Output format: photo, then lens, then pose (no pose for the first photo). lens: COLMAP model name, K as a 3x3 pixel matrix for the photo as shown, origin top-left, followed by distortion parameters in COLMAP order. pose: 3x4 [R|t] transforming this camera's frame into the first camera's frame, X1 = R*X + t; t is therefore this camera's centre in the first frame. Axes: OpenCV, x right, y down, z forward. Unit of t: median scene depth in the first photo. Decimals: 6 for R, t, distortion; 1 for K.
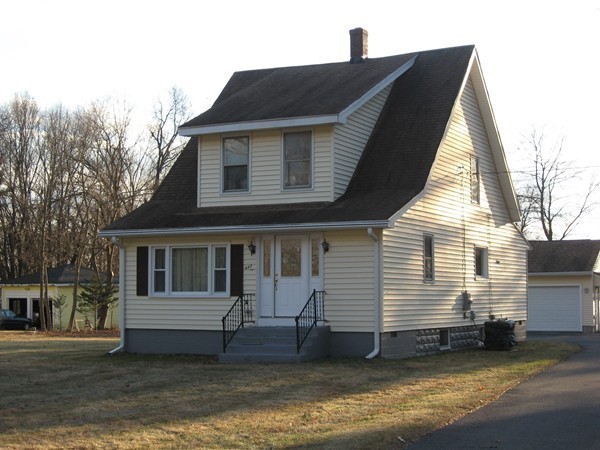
lens RADIAL K [[1034.7, 0, 300.0], [0, 1034.7, 225.0], [0, 0, 1]] dist [-0.151944, -0.011894]
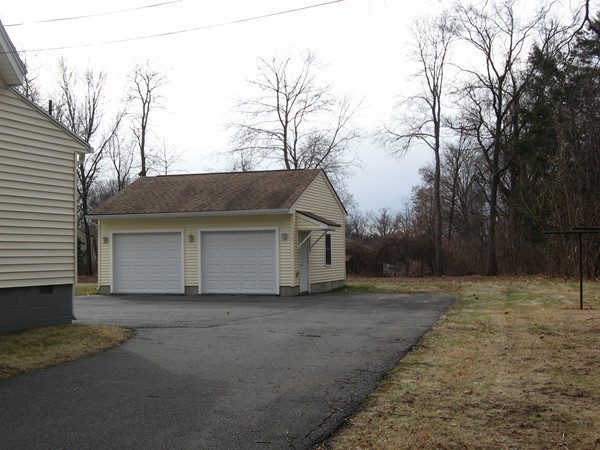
lens RADIAL K [[830.7, 0, 300.0], [0, 830.7, 225.0], [0, 0, 1]] dist [-0.135214, -0.046863]
pose [[0.990133, -0.006088, 0.139998, 0.372366], [0.001007, 0.999339, 0.036329, 0.062698], [-0.140127, -0.035830, 0.989485, 0.760276]]
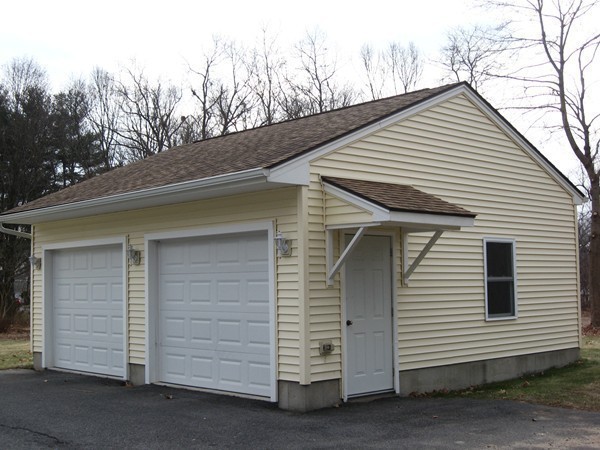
lens RADIAL K [[830.7, 0, 300.0], [0, 830.7, 225.0], [0, 0, 1]] dist [-0.135214, -0.046863]
pose [[0.932205, -0.038631, -0.359864, 0.639348], [0.038401, 0.999232, -0.007793, 0.107236], [0.359888, -0.006554, 0.932972, 1.422917]]
